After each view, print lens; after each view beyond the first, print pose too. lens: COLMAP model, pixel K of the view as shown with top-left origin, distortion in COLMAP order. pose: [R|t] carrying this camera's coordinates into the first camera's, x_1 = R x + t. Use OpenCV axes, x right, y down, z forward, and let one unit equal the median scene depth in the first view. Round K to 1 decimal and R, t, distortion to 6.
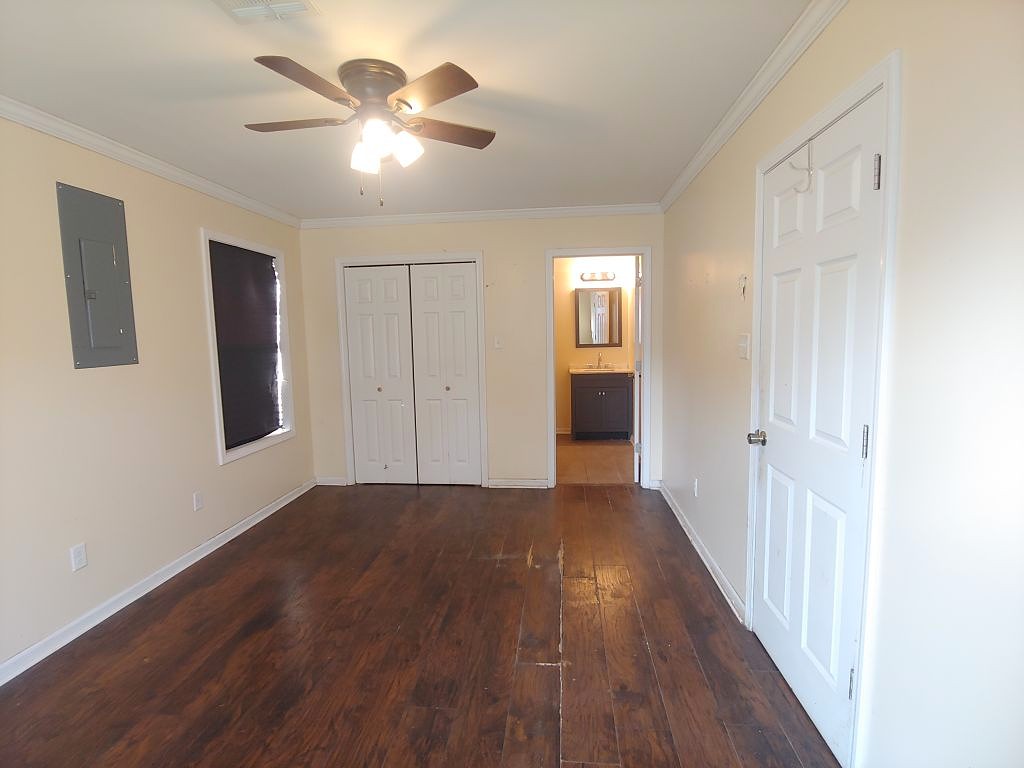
lens RADIAL K [[519.2, 0, 512.0], [0, 519.2, 384.0], [0, 0, 1]] dist [-0.001792, -0.025616]
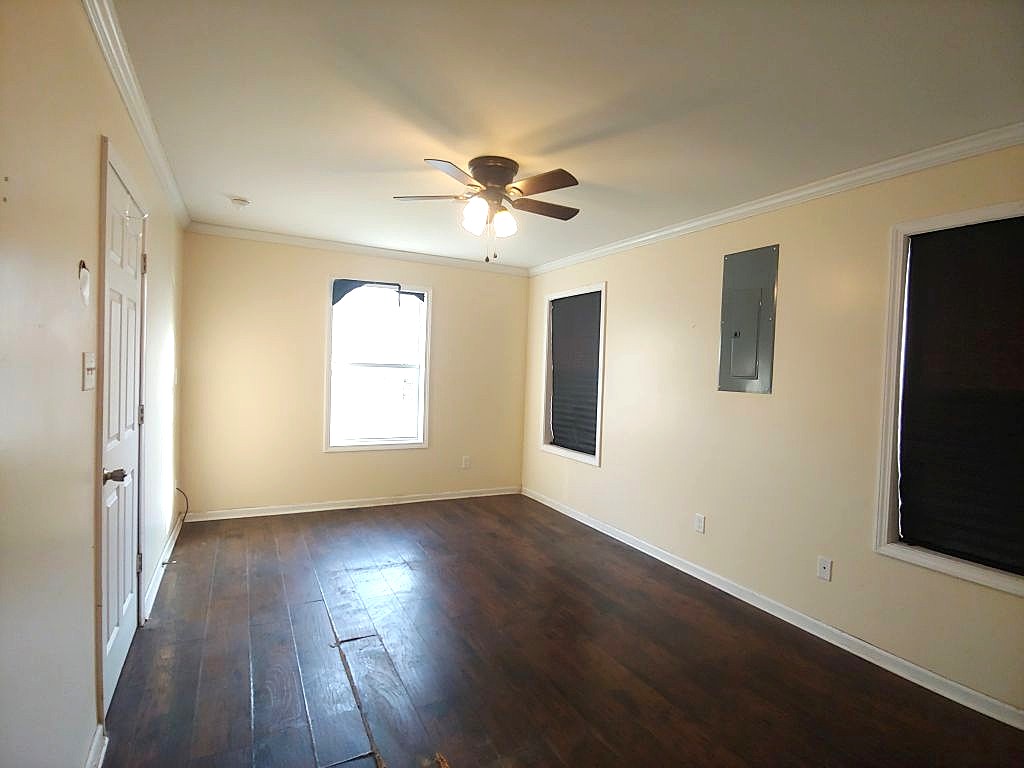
lens RADIAL K [[519.2, 0, 512.0], [0, 519.2, 384.0], [0, 0, 1]] dist [-0.001792, -0.025616]
pose [[-0.834913, 0.006583, -0.550342, 0.383118], [-0.075556, 0.989091, 0.126455, -0.191494], [0.545171, 0.147161, -0.825308, 1.957540]]
